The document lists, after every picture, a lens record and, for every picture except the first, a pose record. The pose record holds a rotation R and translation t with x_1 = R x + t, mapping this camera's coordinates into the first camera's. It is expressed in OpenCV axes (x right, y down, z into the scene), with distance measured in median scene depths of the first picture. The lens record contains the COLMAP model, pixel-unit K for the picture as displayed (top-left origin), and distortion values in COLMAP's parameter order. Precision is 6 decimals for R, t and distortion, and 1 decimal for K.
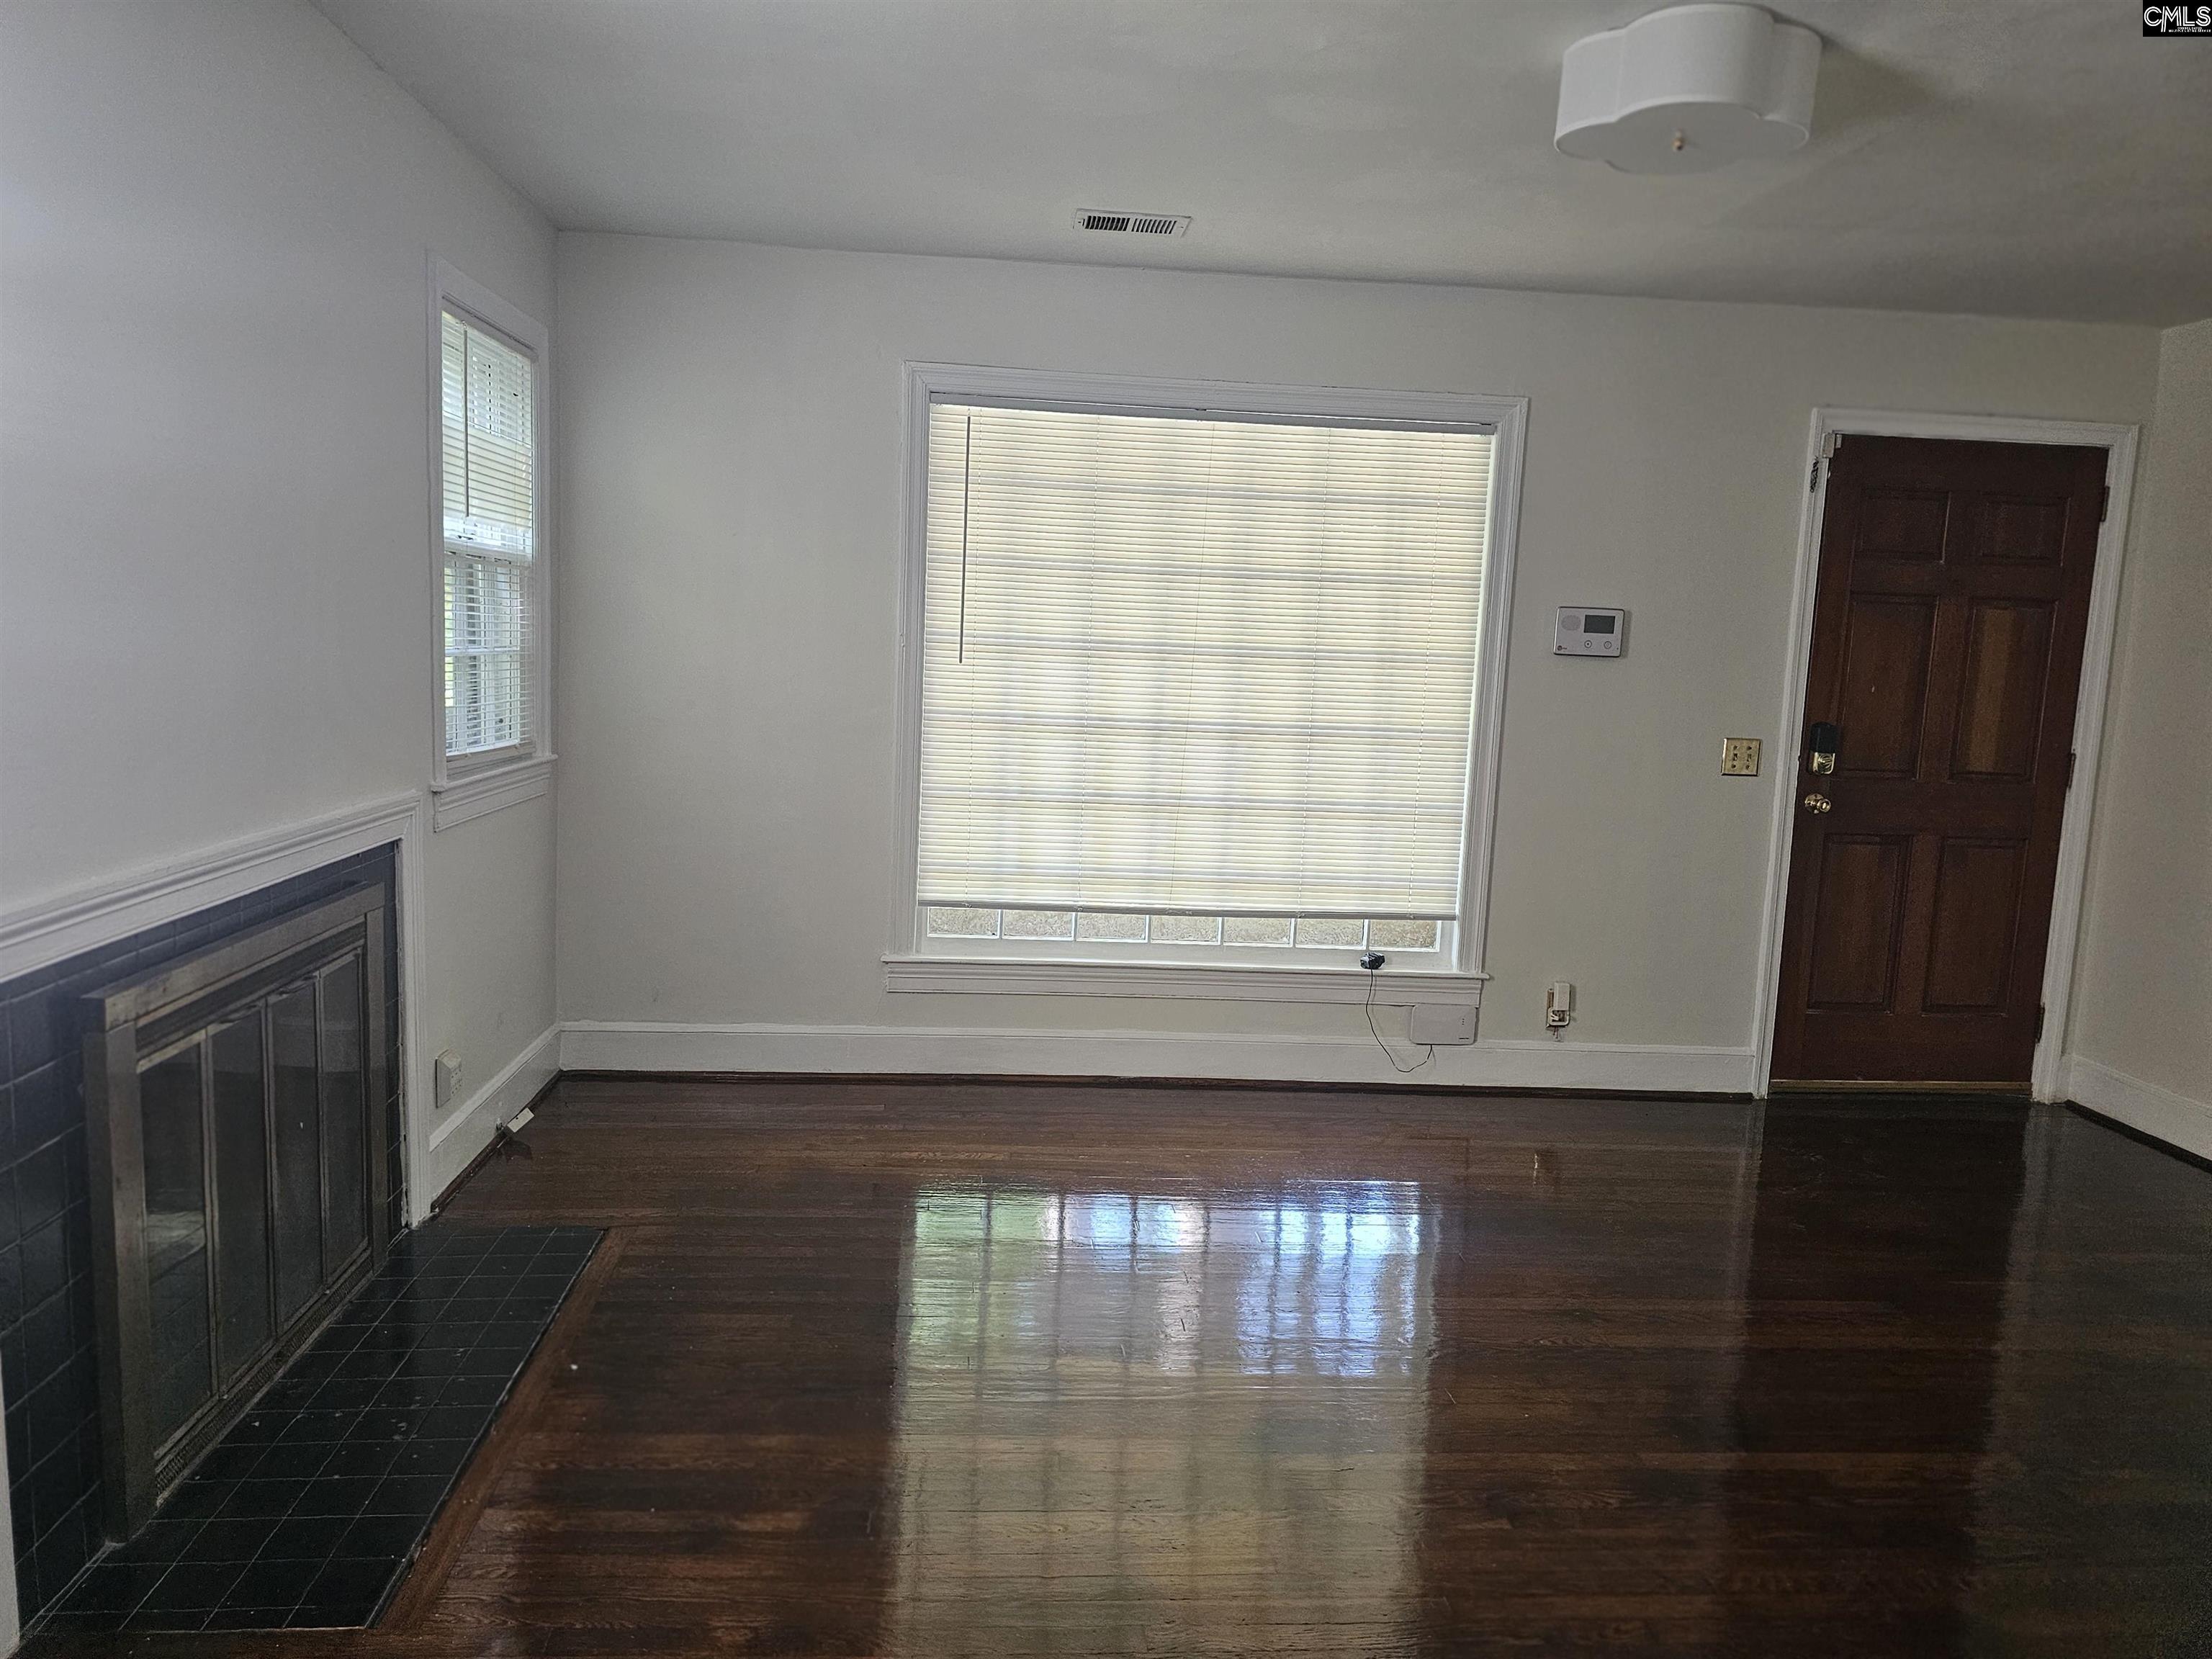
lens RADIAL K [[1499.2, 0, 1106.0], [0, 1499.2, 829.5], [0, 0, 1]] dist [0.103053, -0.109916]
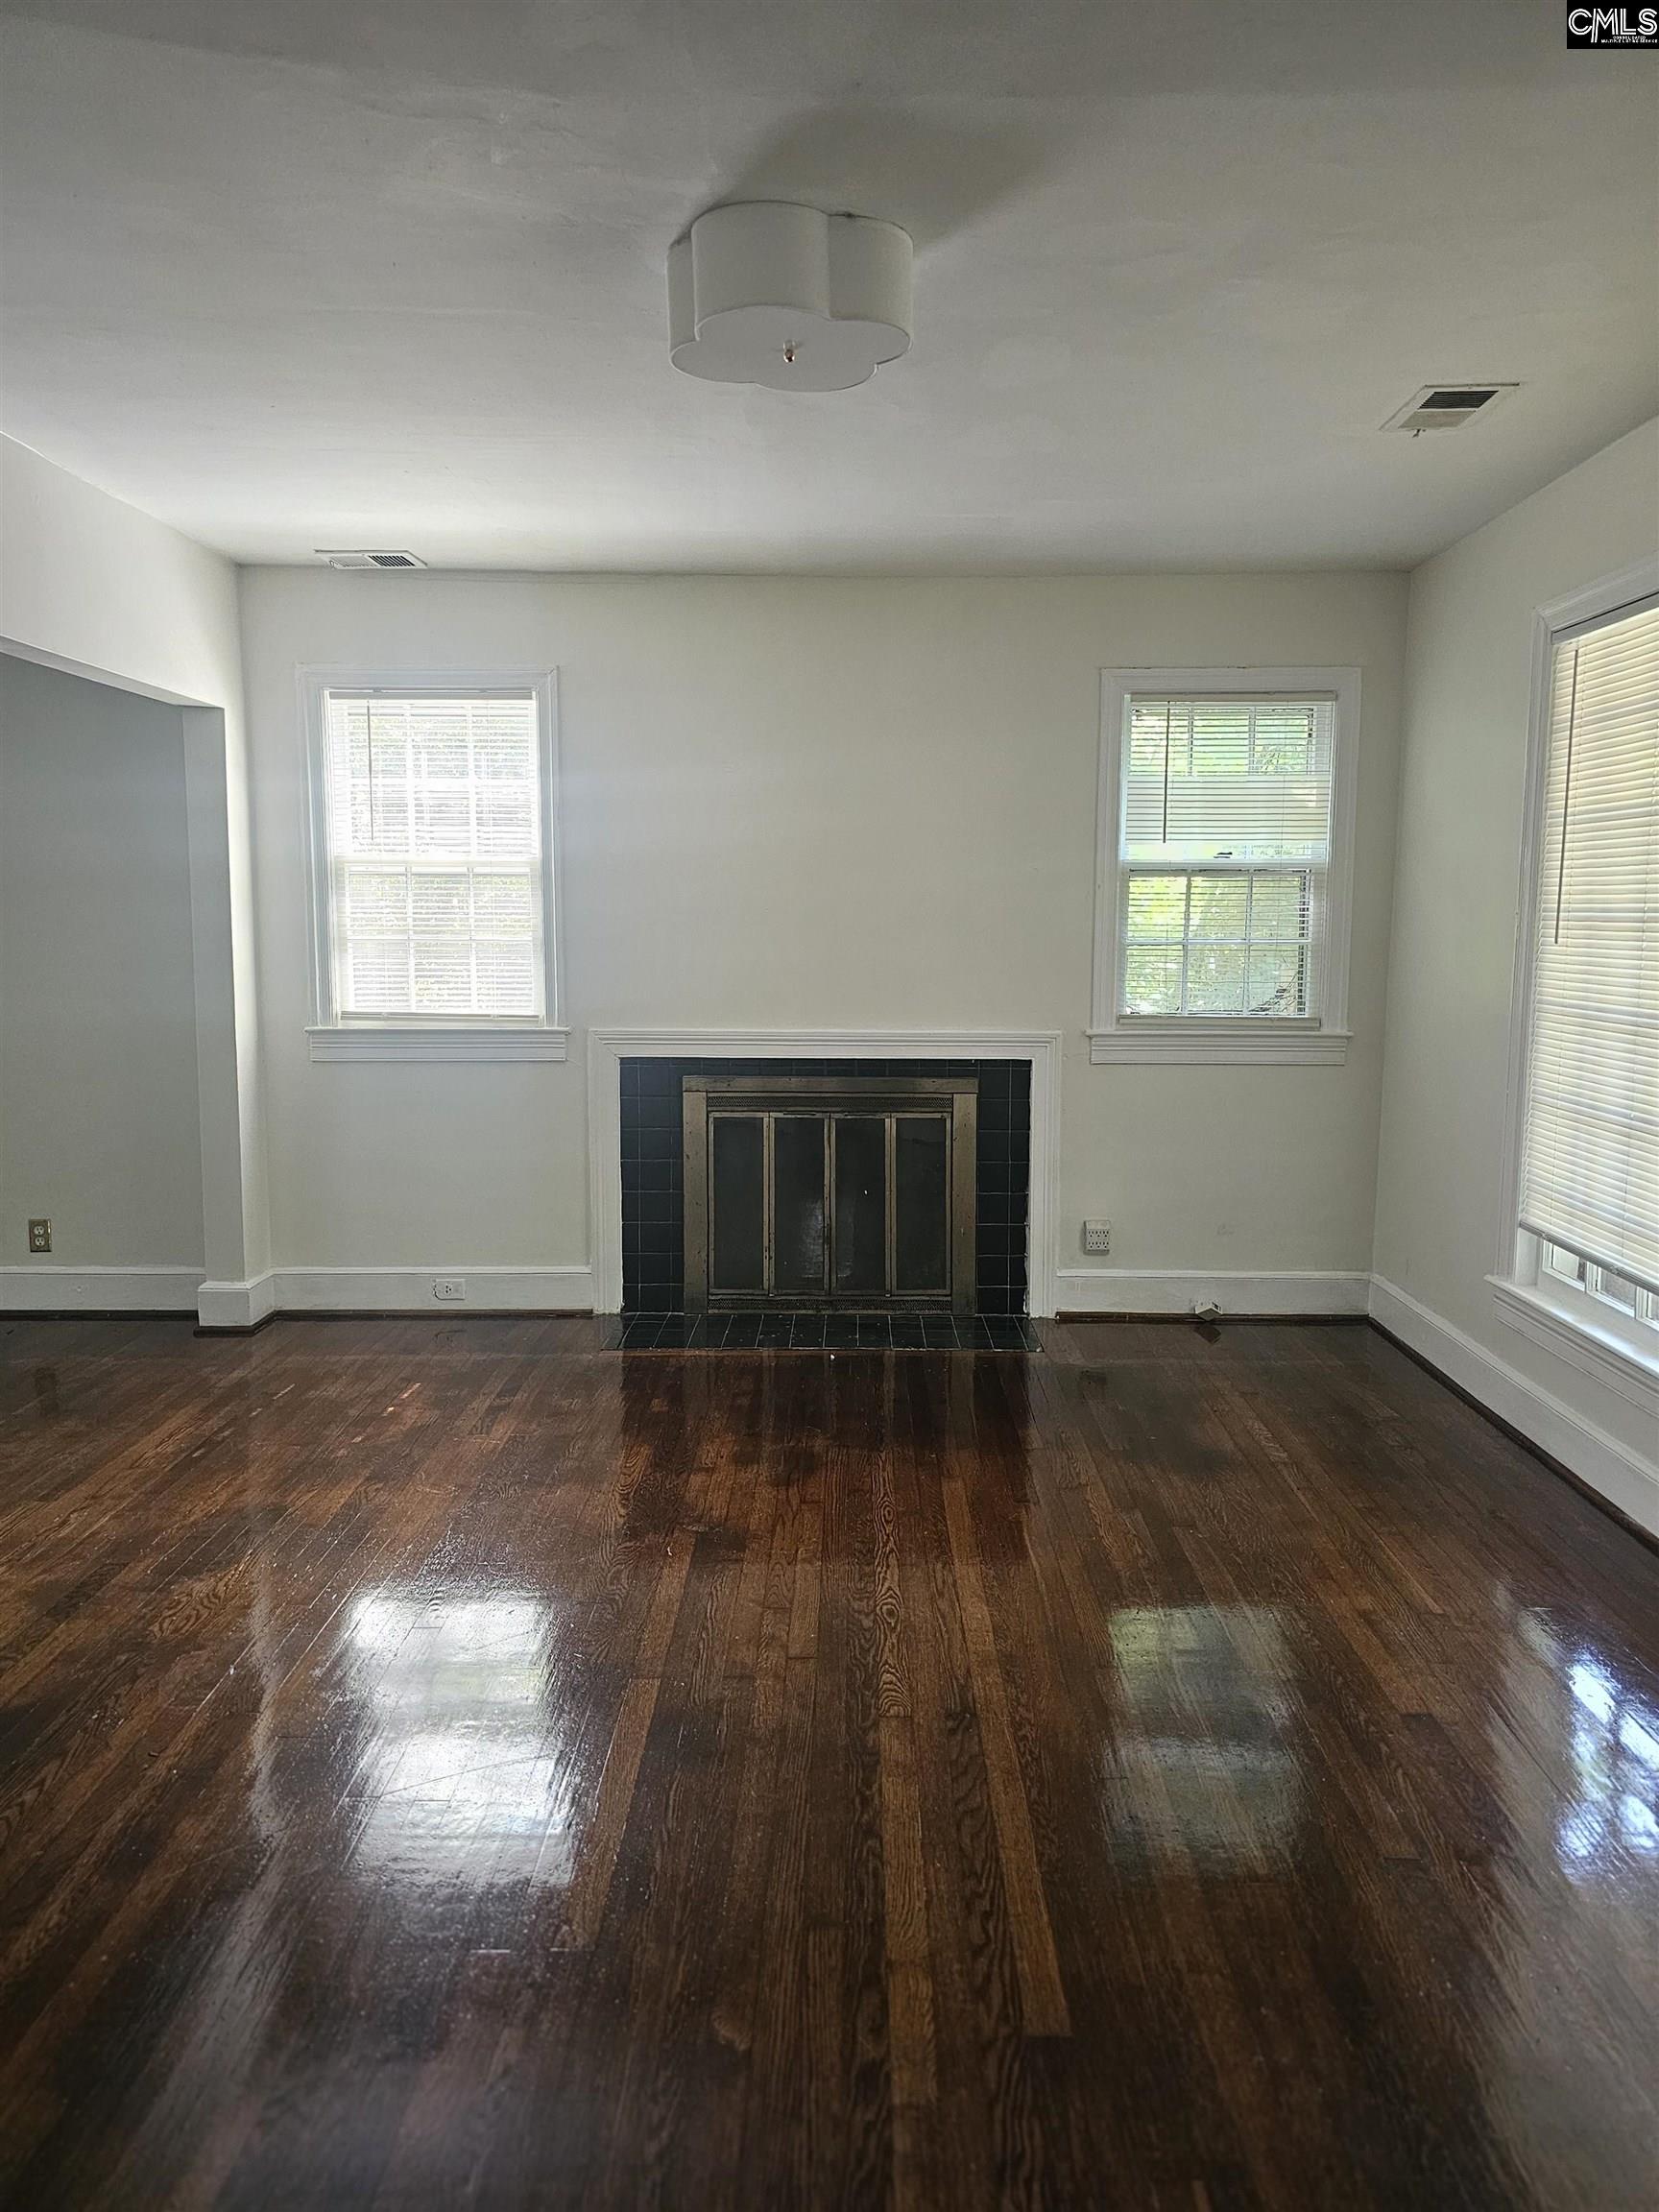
lens RADIAL K [[1499.2, 0, 843.4], [0, 1499.2, 1095.6], [0, 0, 1]] dist [0.103053, -0.109916]
pose [[-0.094762, 0.074823, -0.992684, 0.979517], [-0.136470, 0.986781, 0.087406, -0.058957], [0.986102, 0.143754, -0.083298, 0.862297]]
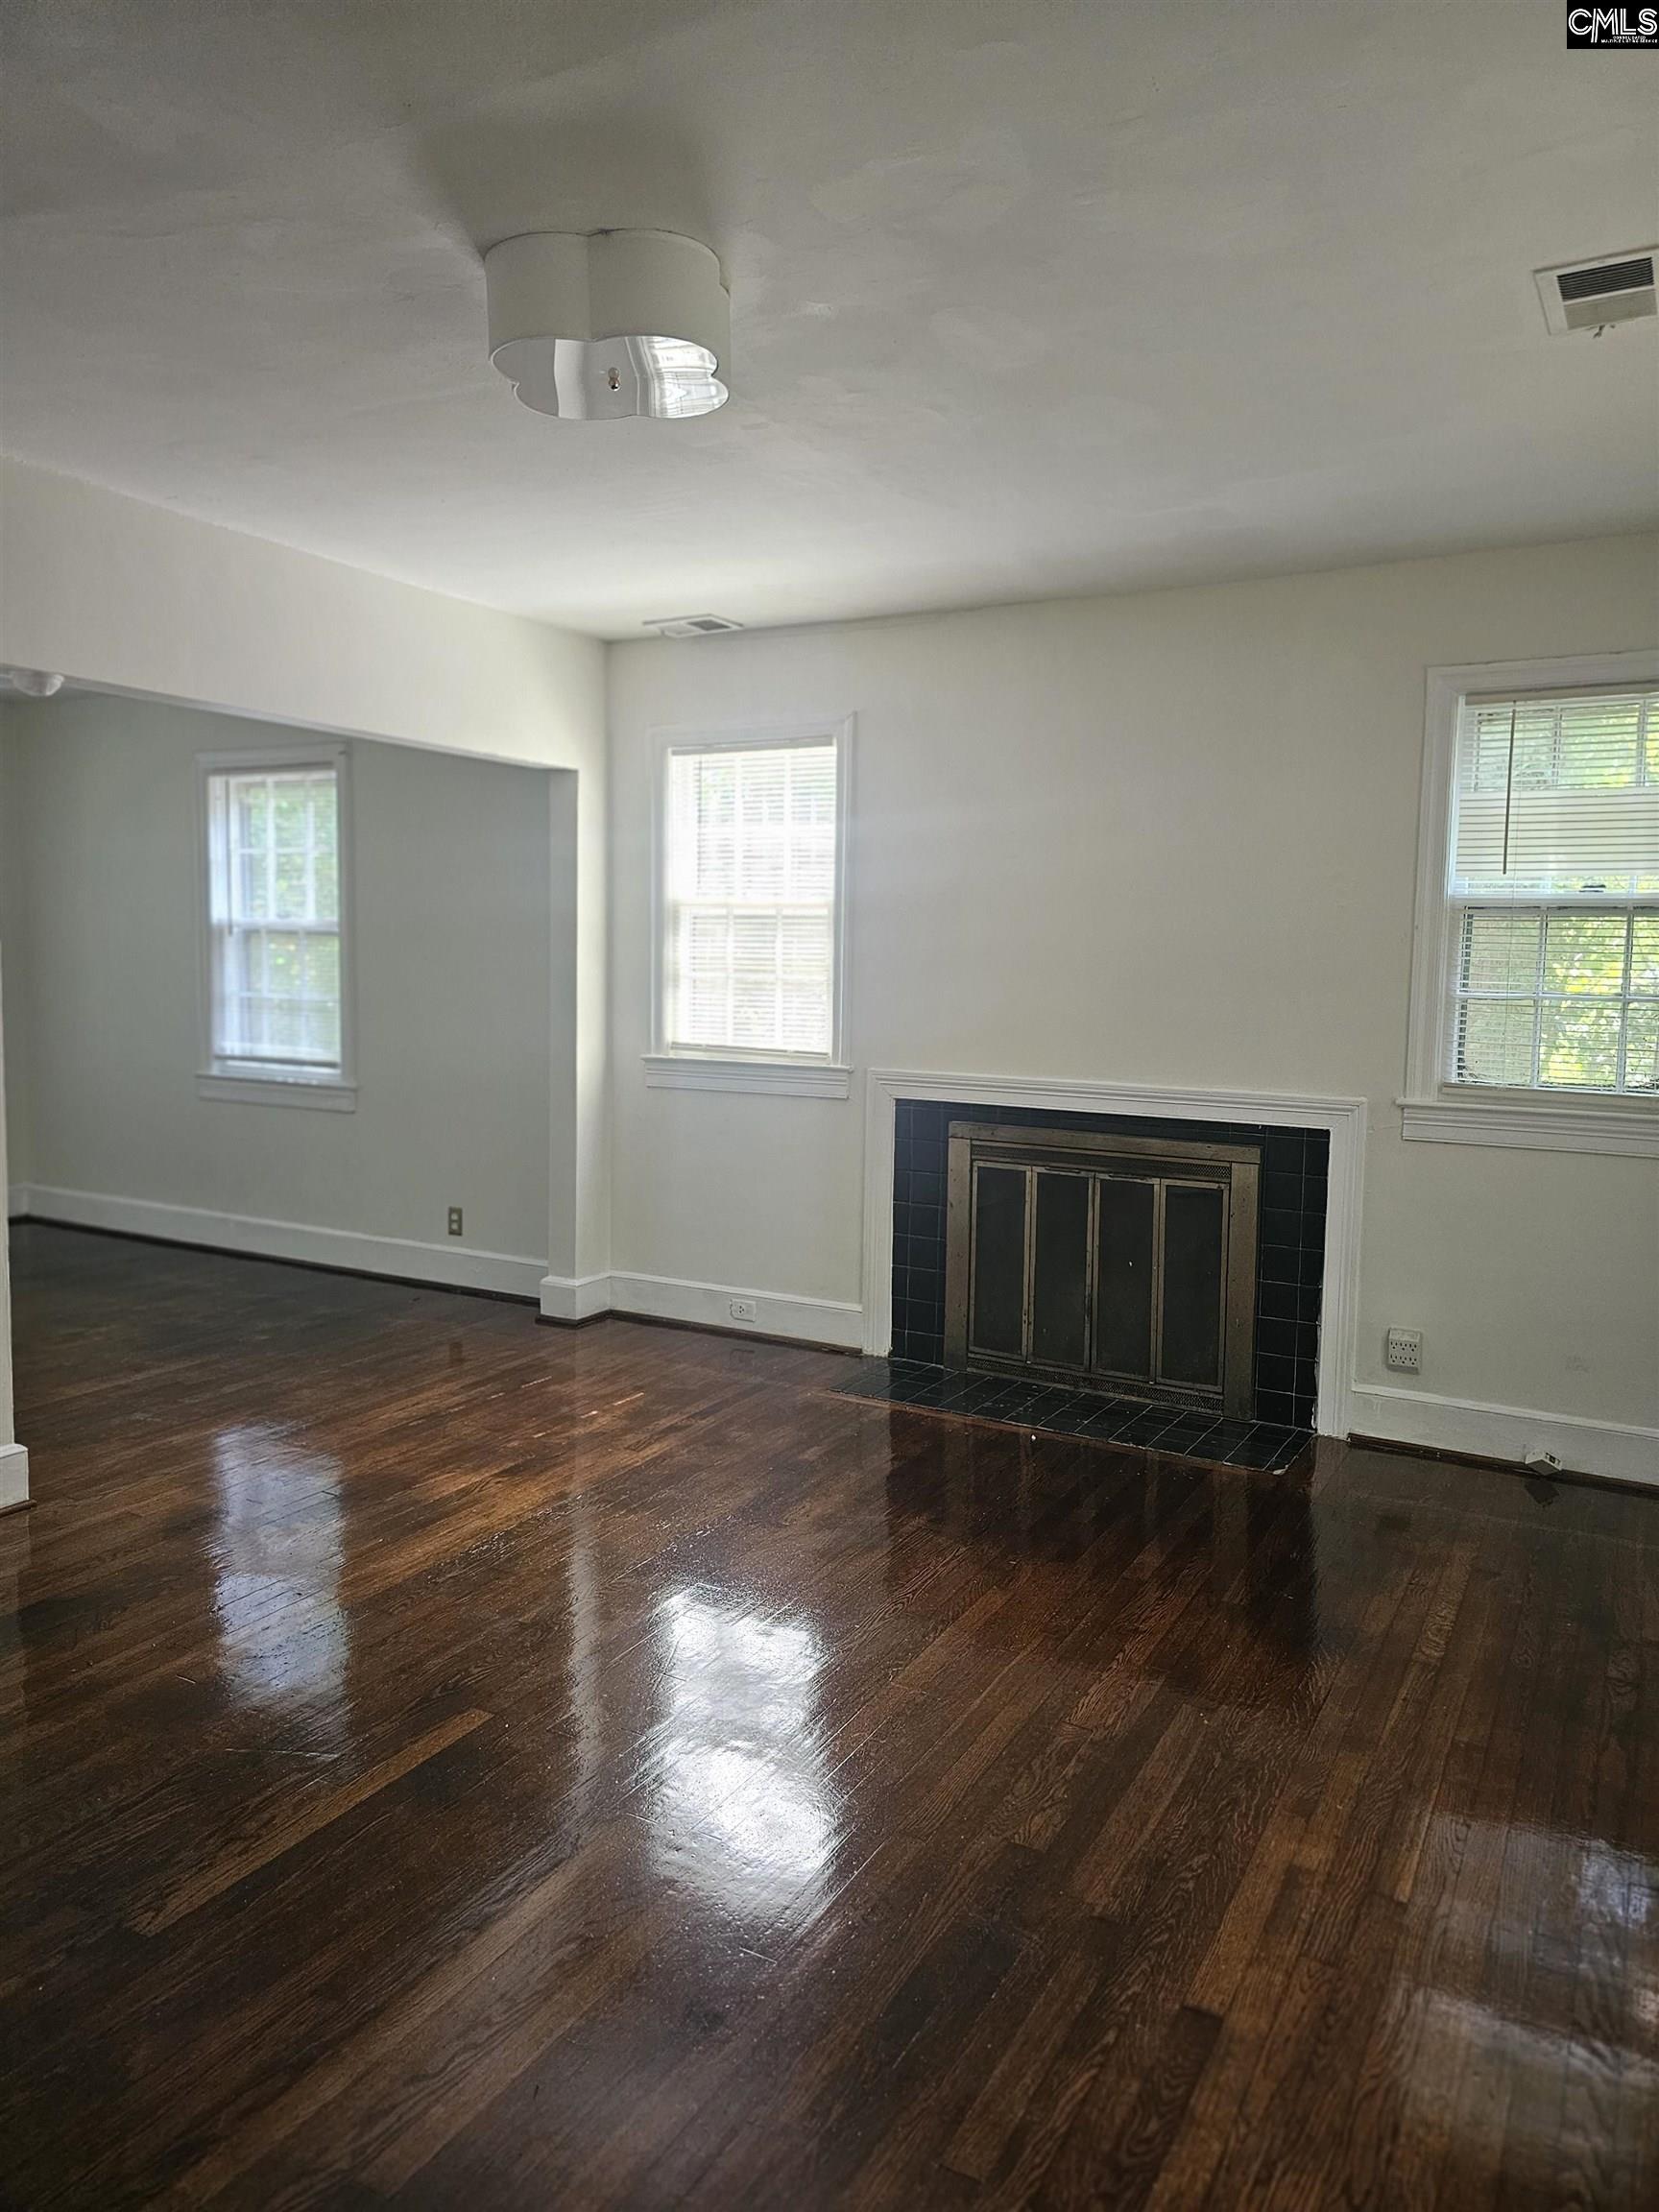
lens RADIAL K [[1492.0, 0, 825.0], [0, 1492.0, 1083.9], [0, 0, 1]] dist [0.118159, -0.133591]
pose [[-0.560247, 0.020283, -0.828077, 0.784914], [-0.148586, 0.981024, 0.124558, -0.118646], [0.814890, 0.192823, -0.546602, 1.233780]]
